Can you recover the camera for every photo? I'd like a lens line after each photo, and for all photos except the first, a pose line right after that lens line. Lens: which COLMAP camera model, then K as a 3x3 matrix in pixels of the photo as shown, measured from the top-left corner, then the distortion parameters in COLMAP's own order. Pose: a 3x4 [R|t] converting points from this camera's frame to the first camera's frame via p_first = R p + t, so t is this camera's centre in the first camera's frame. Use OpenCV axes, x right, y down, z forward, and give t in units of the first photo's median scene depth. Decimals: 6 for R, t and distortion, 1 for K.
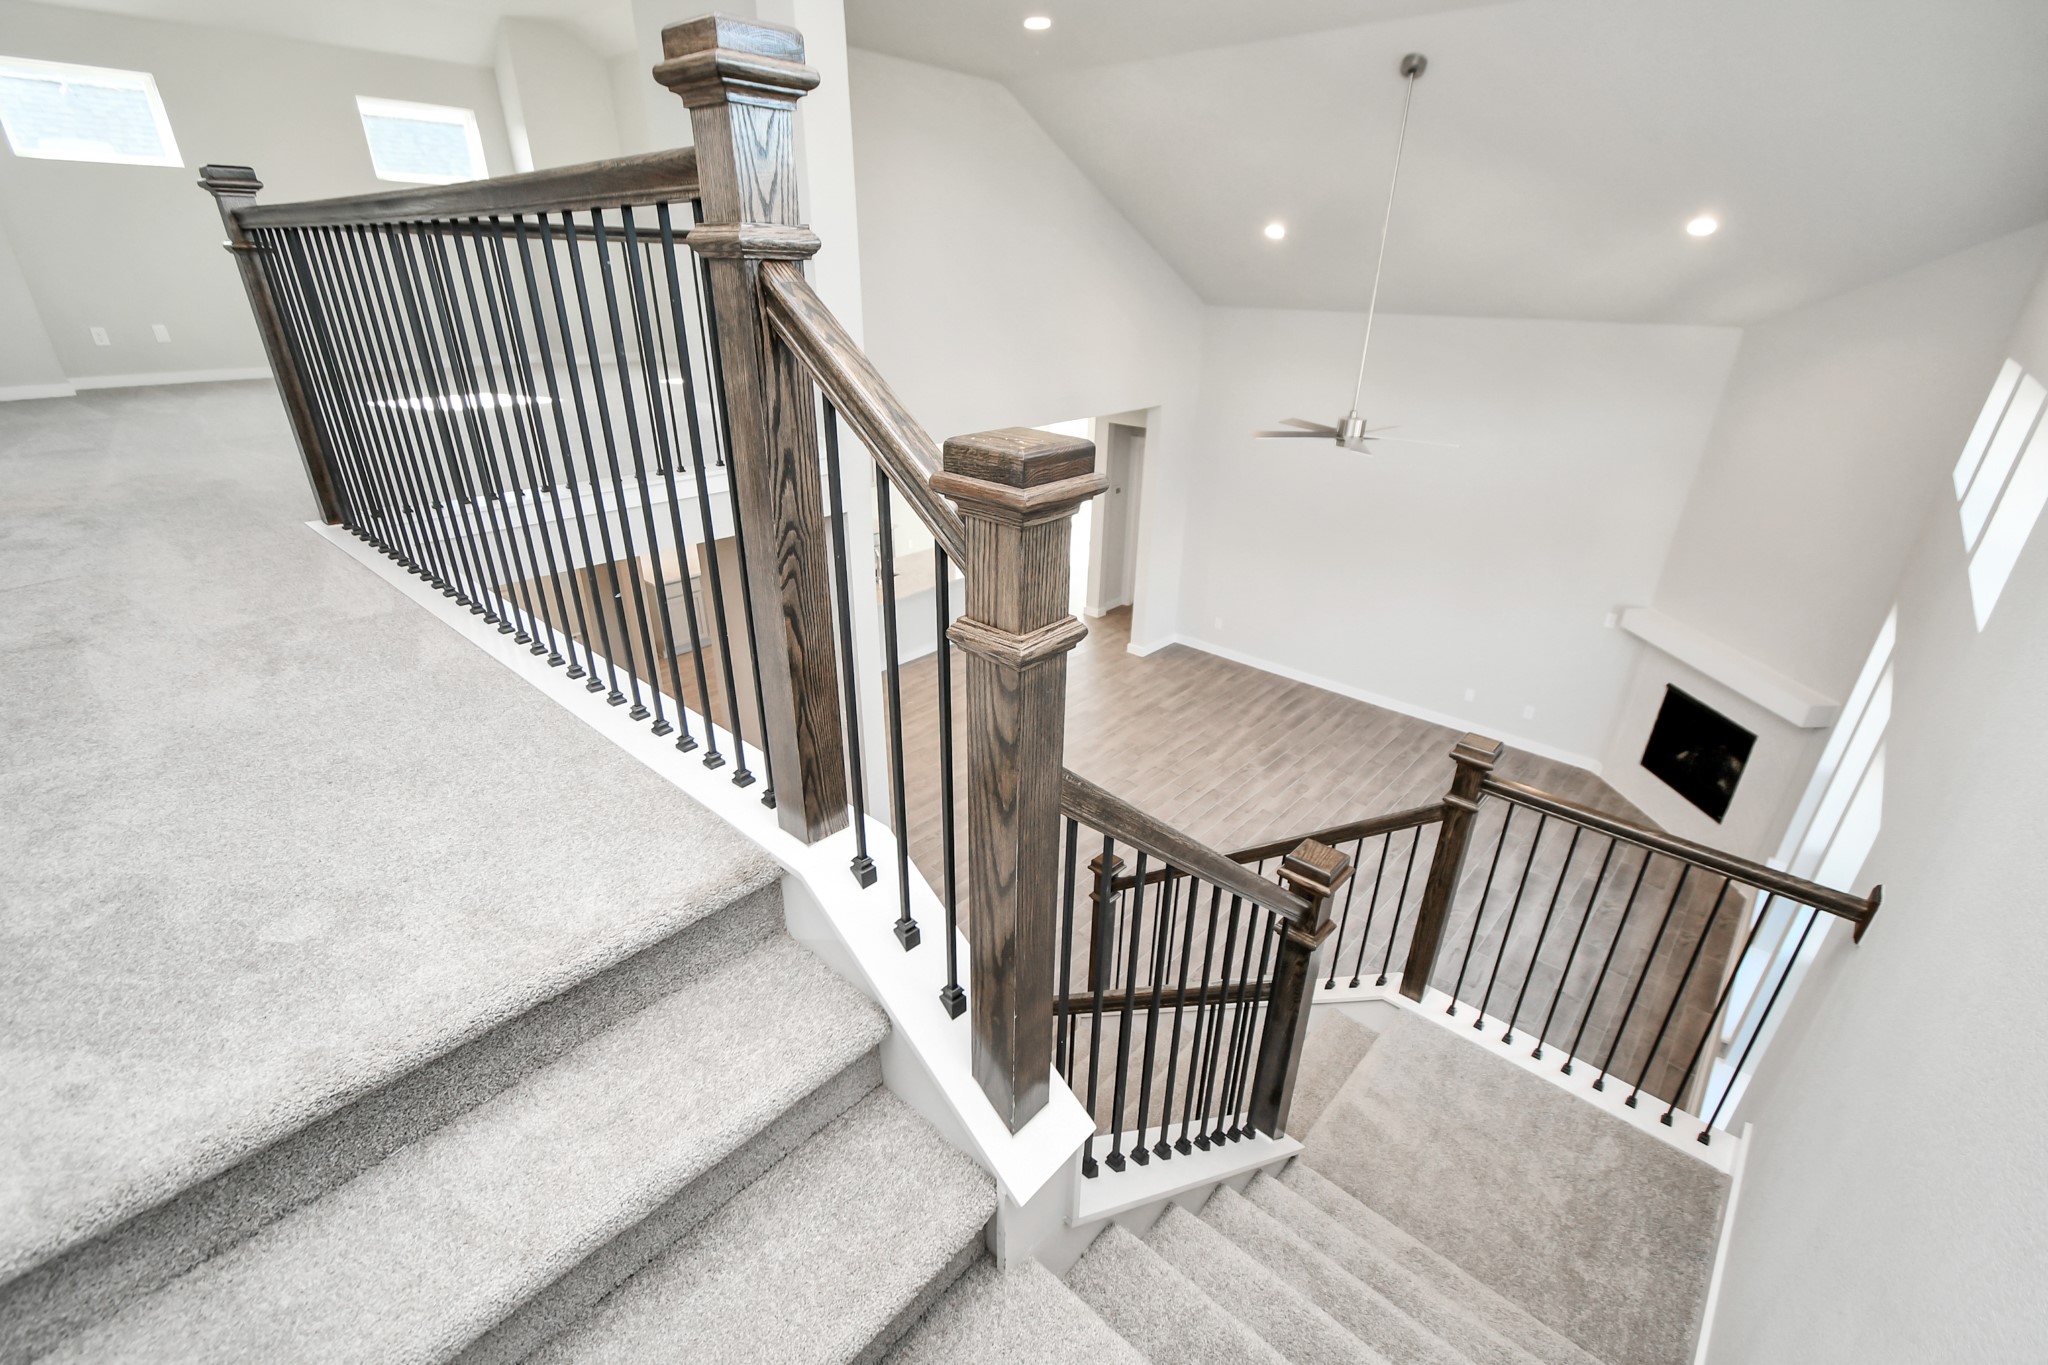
lens RADIAL K [[892.7, 0, 1021.6], [0, 892.7, 694.8], [0, 0, 1]] dist [0.001965, 0.001004]
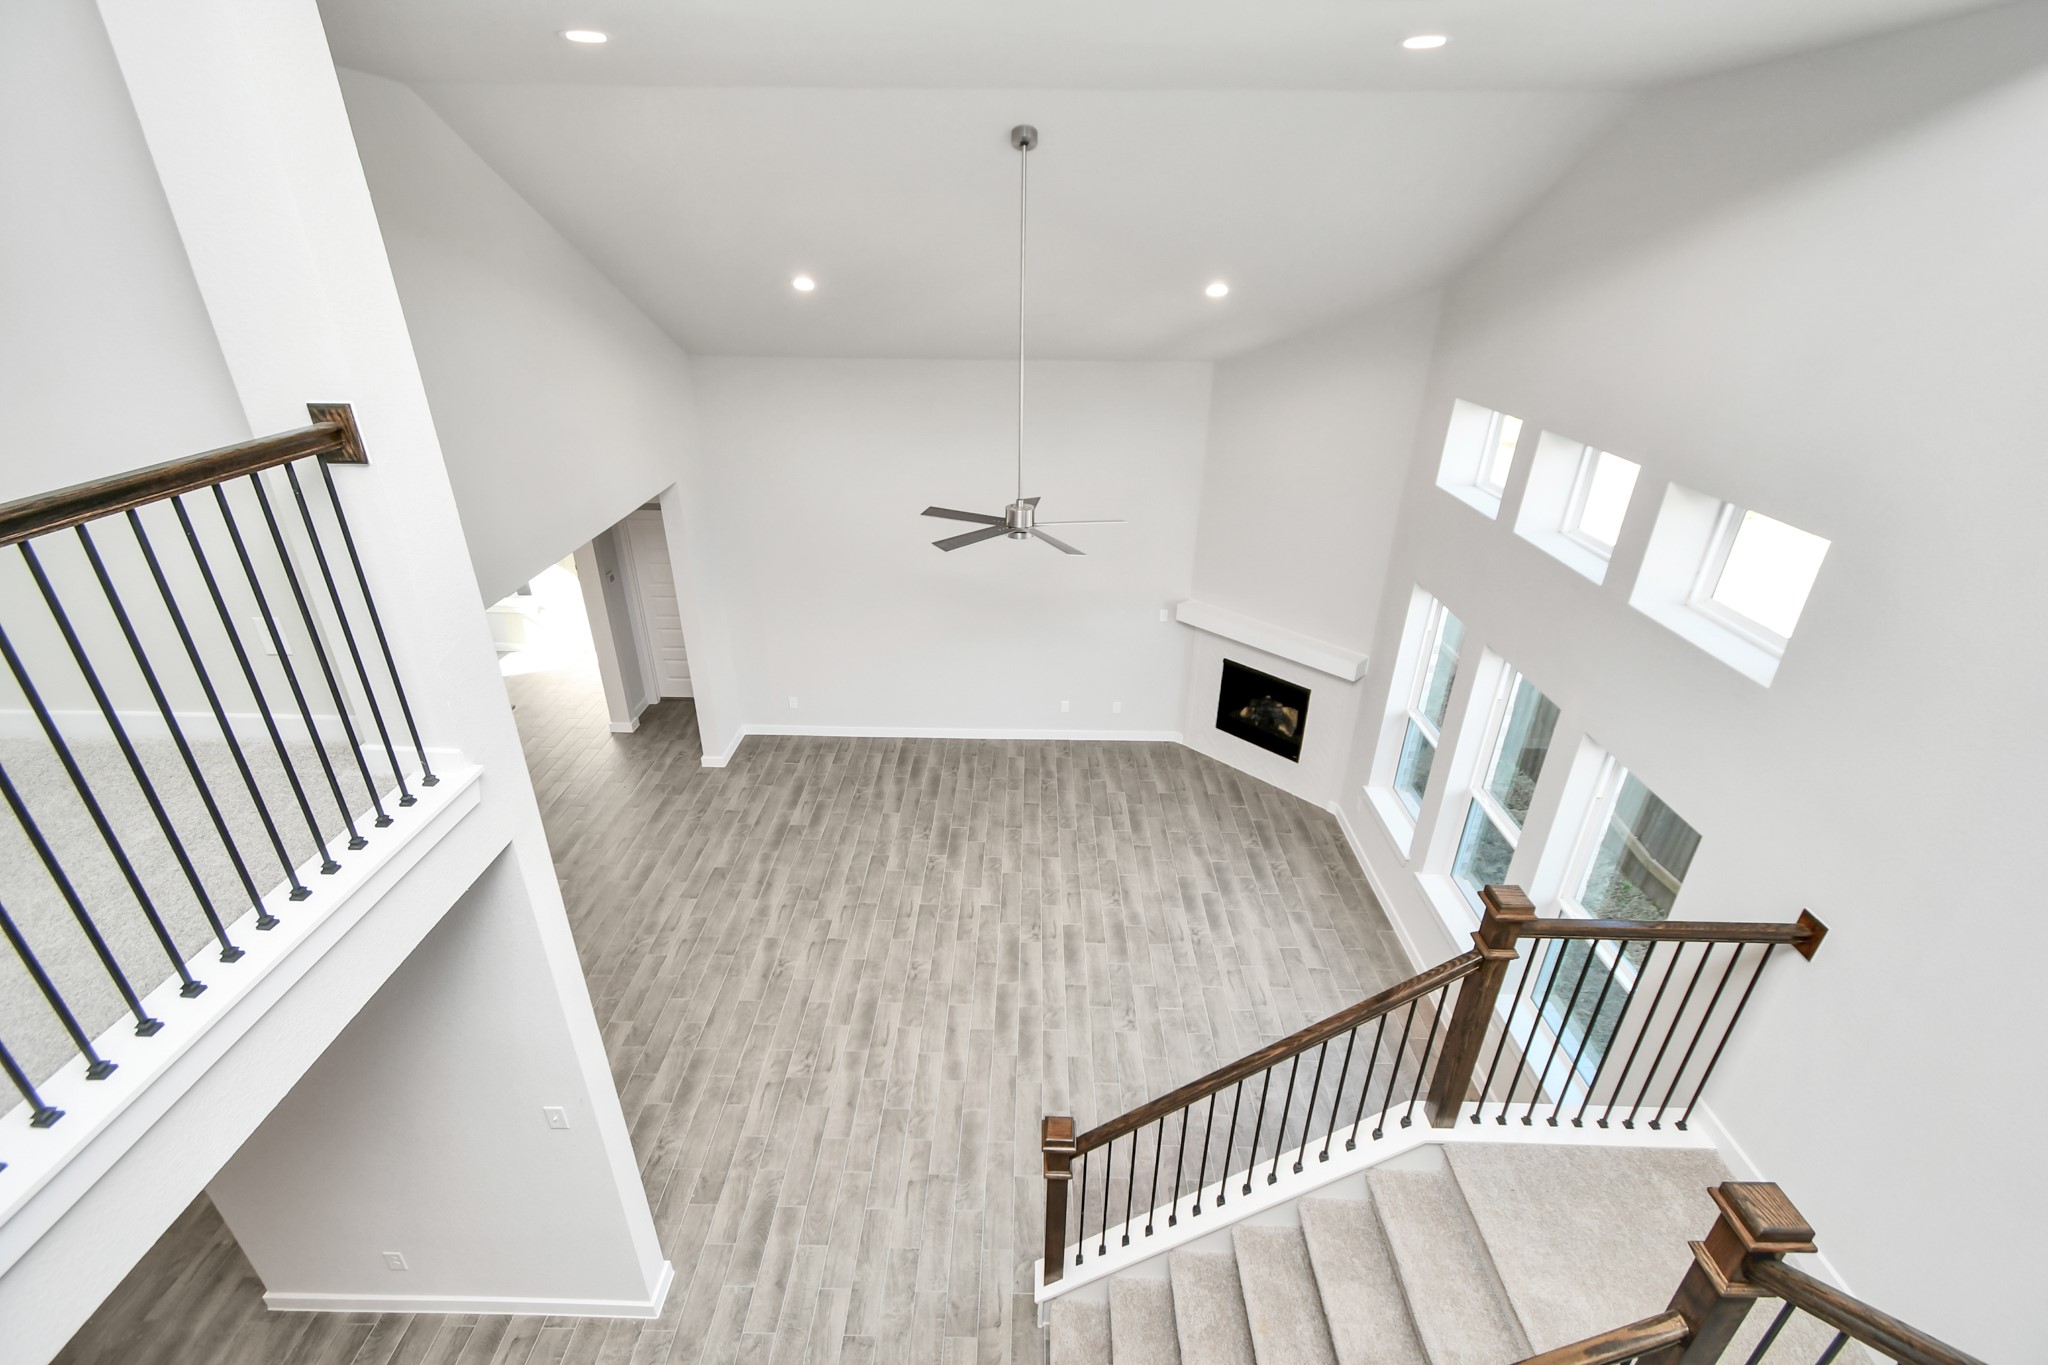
lens RADIAL K [[892.7, 0, 1021.6], [0, 892.7, 694.8], [0, 0, 1]] dist [0.001965, 0.001004]
pose [[0.752994, -0.303503, 0.583854, -0.174470], [0.285452, 0.950108, 0.125746, -0.185151], [-0.592889, 0.071976, 0.802061, 0.208012]]
